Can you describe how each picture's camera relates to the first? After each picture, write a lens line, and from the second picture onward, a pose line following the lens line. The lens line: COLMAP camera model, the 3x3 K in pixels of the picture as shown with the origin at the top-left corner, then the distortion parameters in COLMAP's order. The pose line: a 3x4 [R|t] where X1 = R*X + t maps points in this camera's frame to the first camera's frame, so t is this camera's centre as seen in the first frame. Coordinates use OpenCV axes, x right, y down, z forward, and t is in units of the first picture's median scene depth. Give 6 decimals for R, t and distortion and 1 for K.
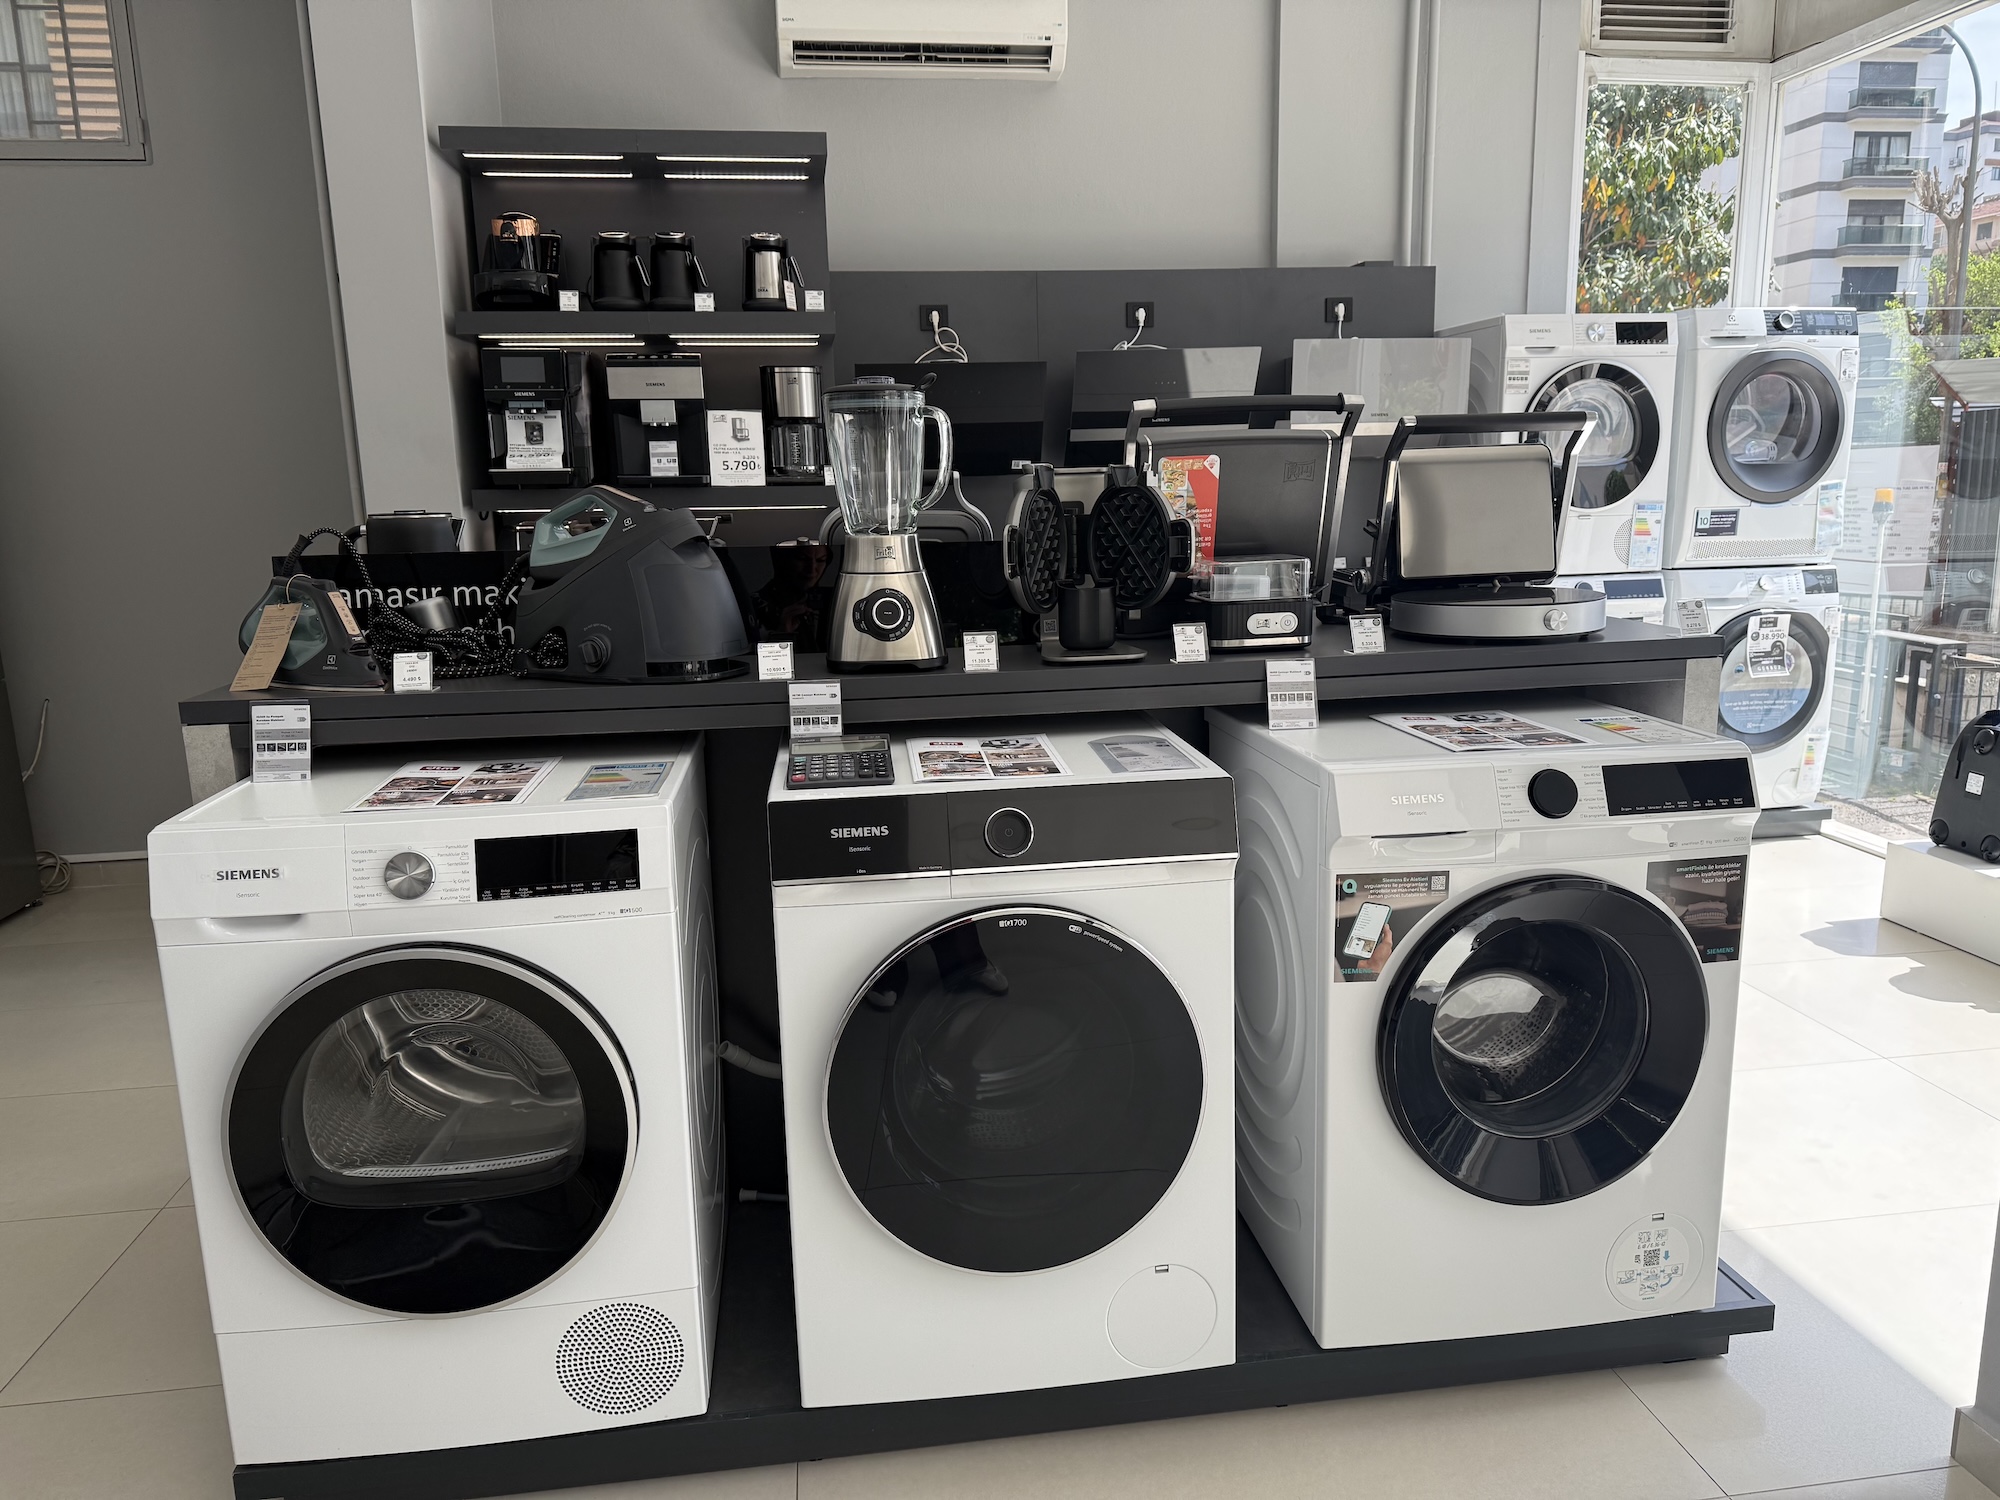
lens RADIAL K [[1408.8, 0, 1003.4], [0, 1408.8, 760.3], [0, 0, 1]] dist [0.031127, -0.040190]
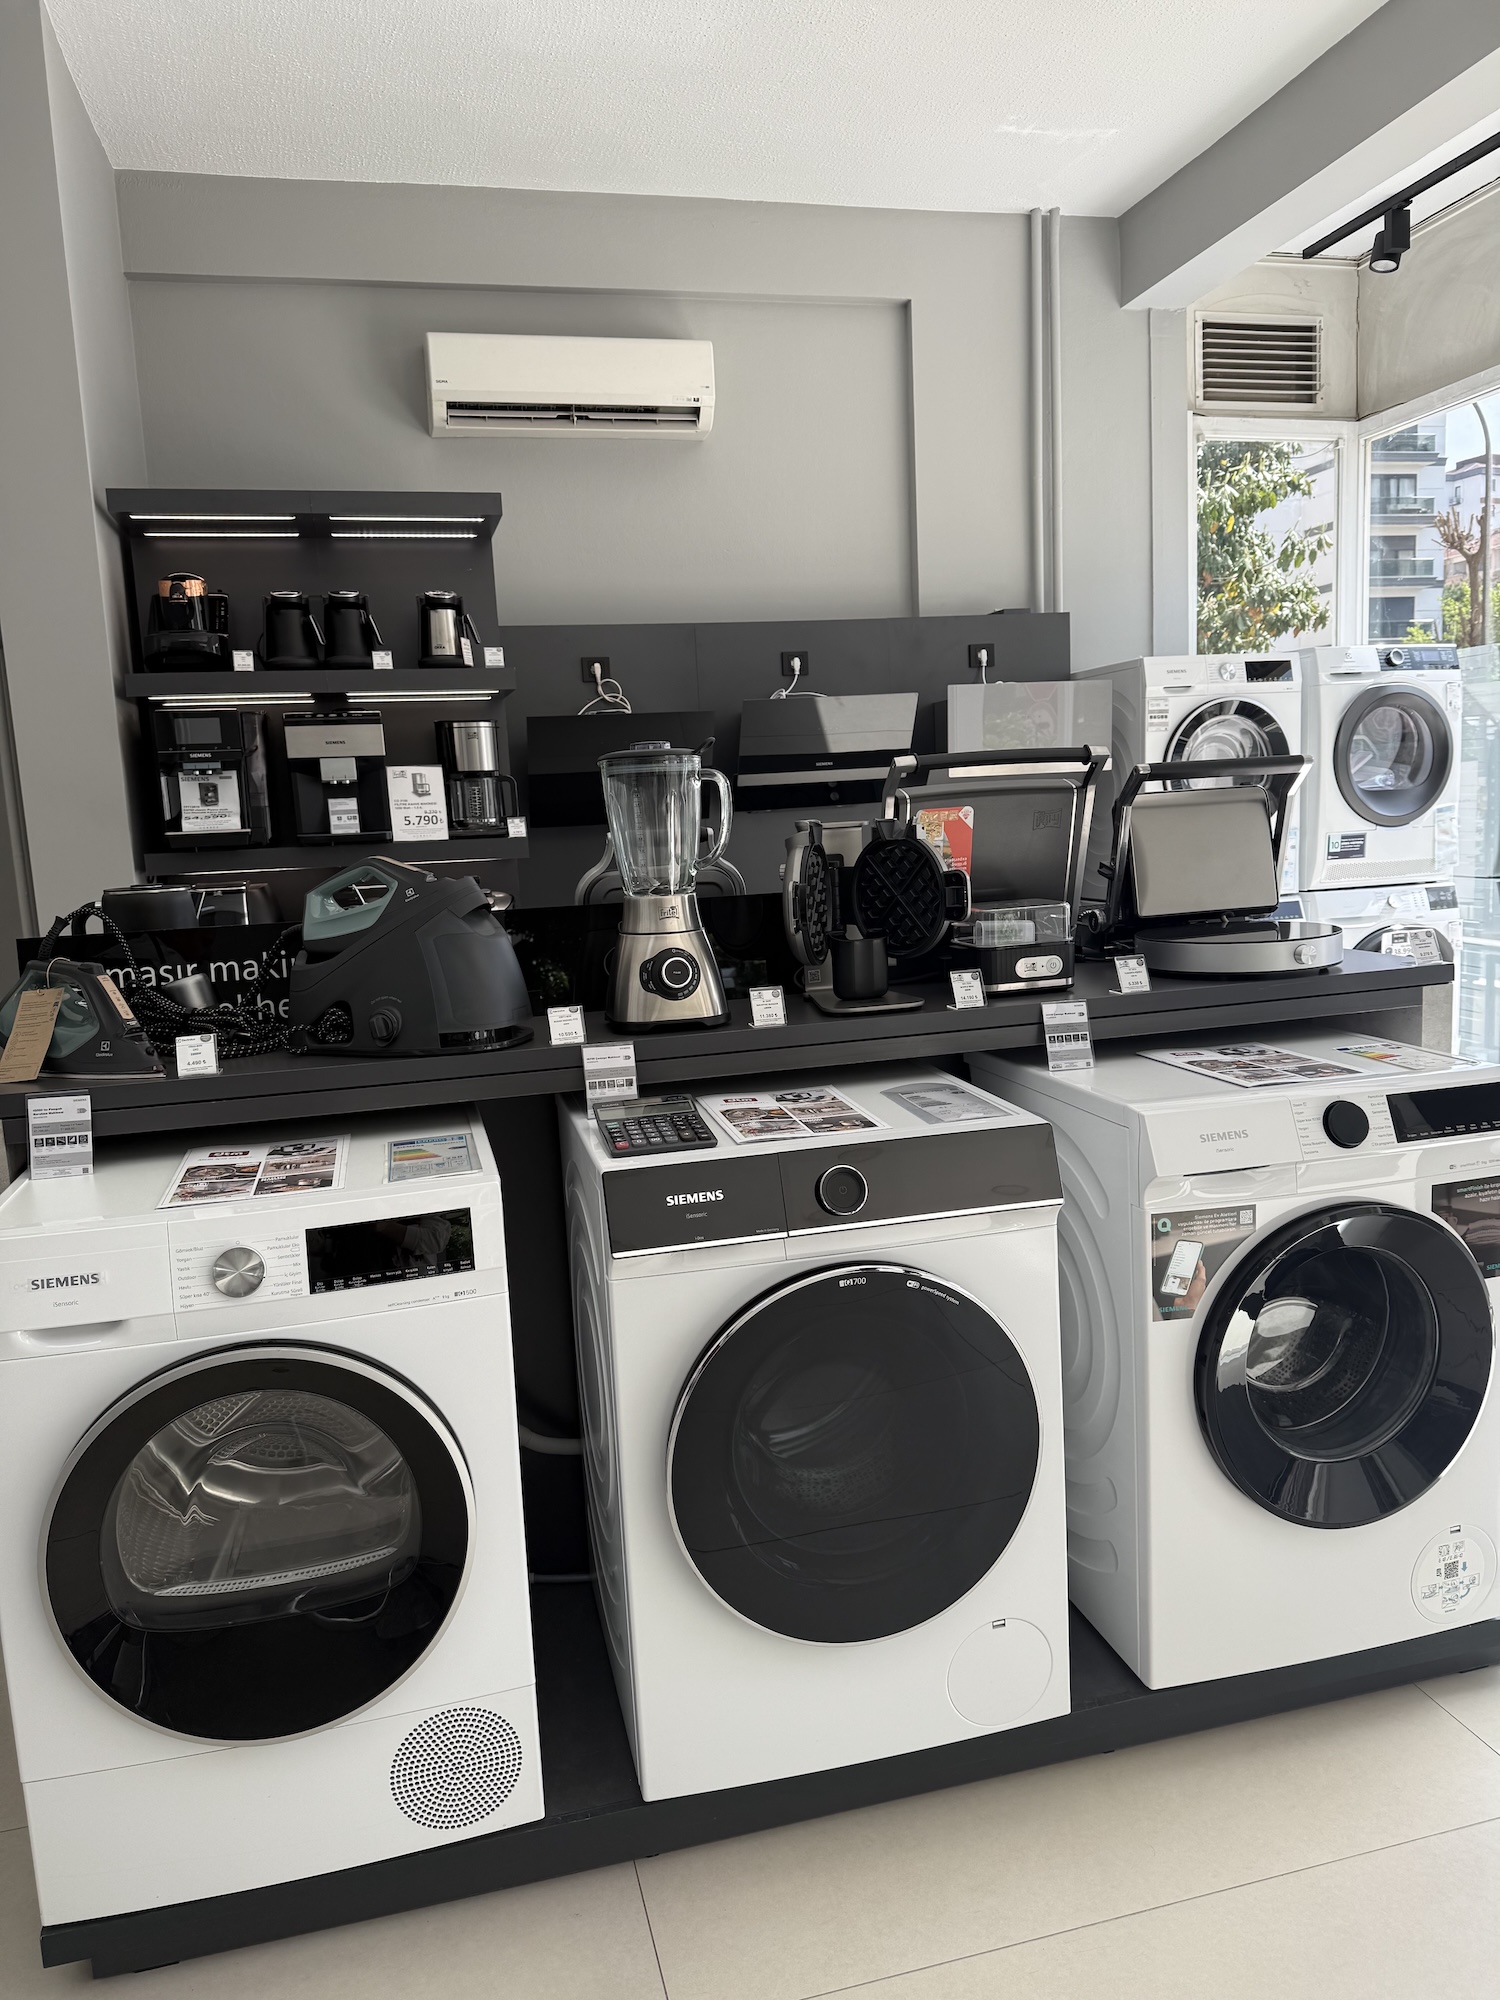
lens RADIAL K [[1408.8, 0, 738.3], [0, 1408.8, 1009.7], [0, 0, 1]] dist [0.031127, -0.040190]
pose [[0.994054, -0.041869, 0.100514, -0.132503], [0.047668, 0.997292, -0.056003, -0.019575], [-0.097897, 0.060462, 0.993358, 0.005163]]
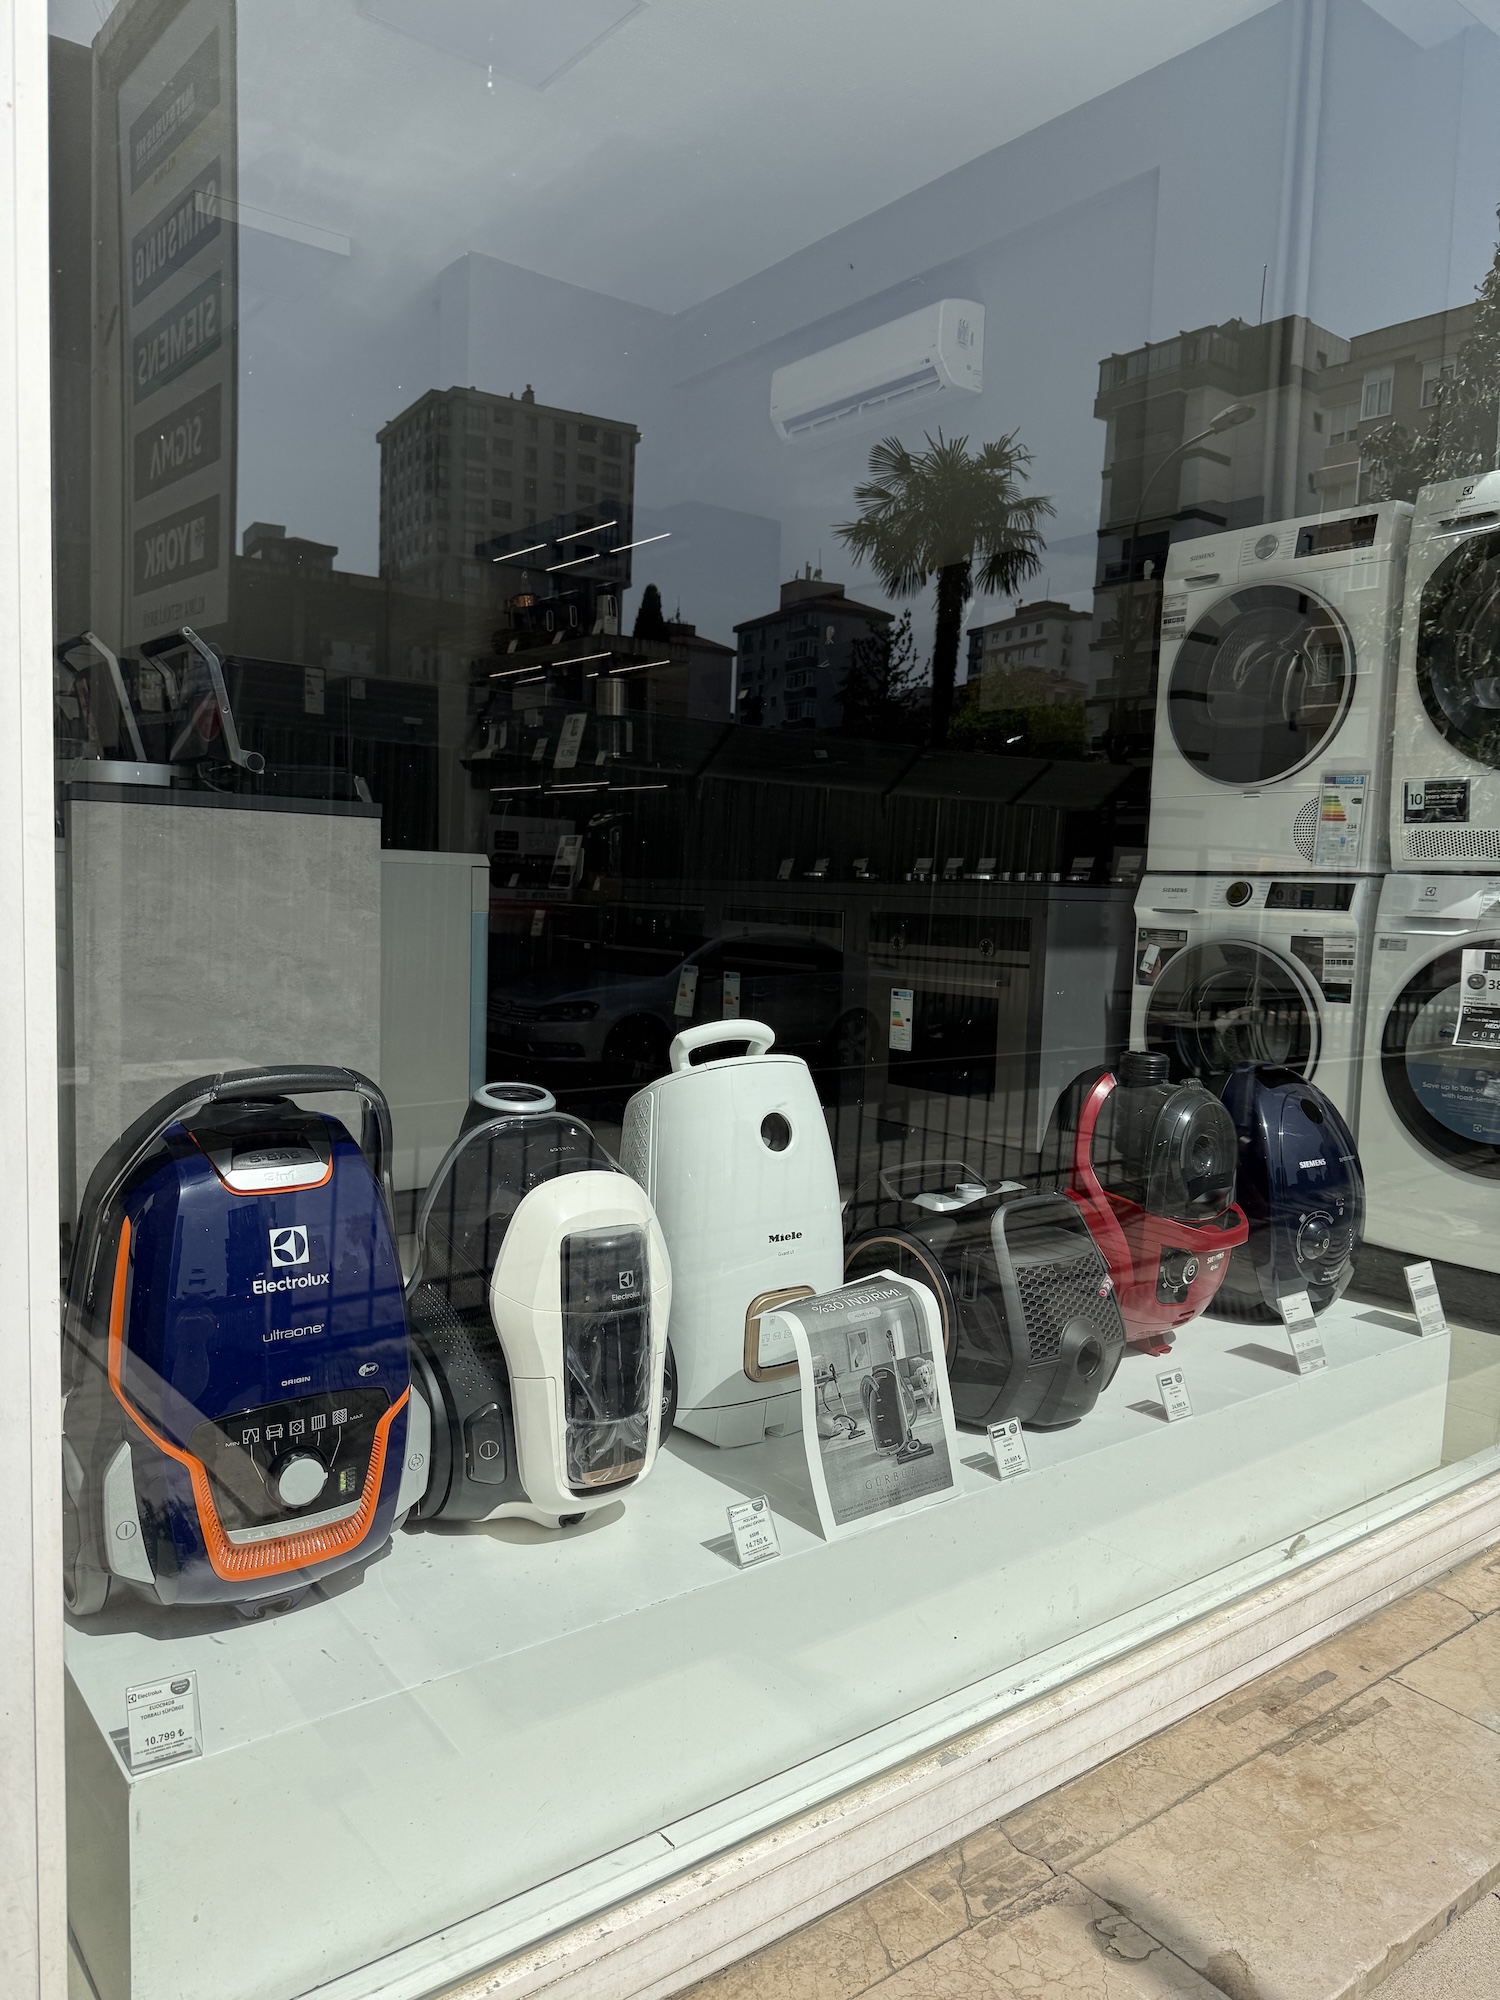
lens RADIAL K [[1408.8, 0, 713.7], [0, 1408.8, 1012.1], [0, 0, 1]] dist [0.031127, -0.040190]
pose [[0.485448, 0.117661, -0.866312, 2.054729], [-0.215923, 0.976341, 0.011610, -0.022489], [0.847182, 0.181421, 0.499369, 0.930499]]
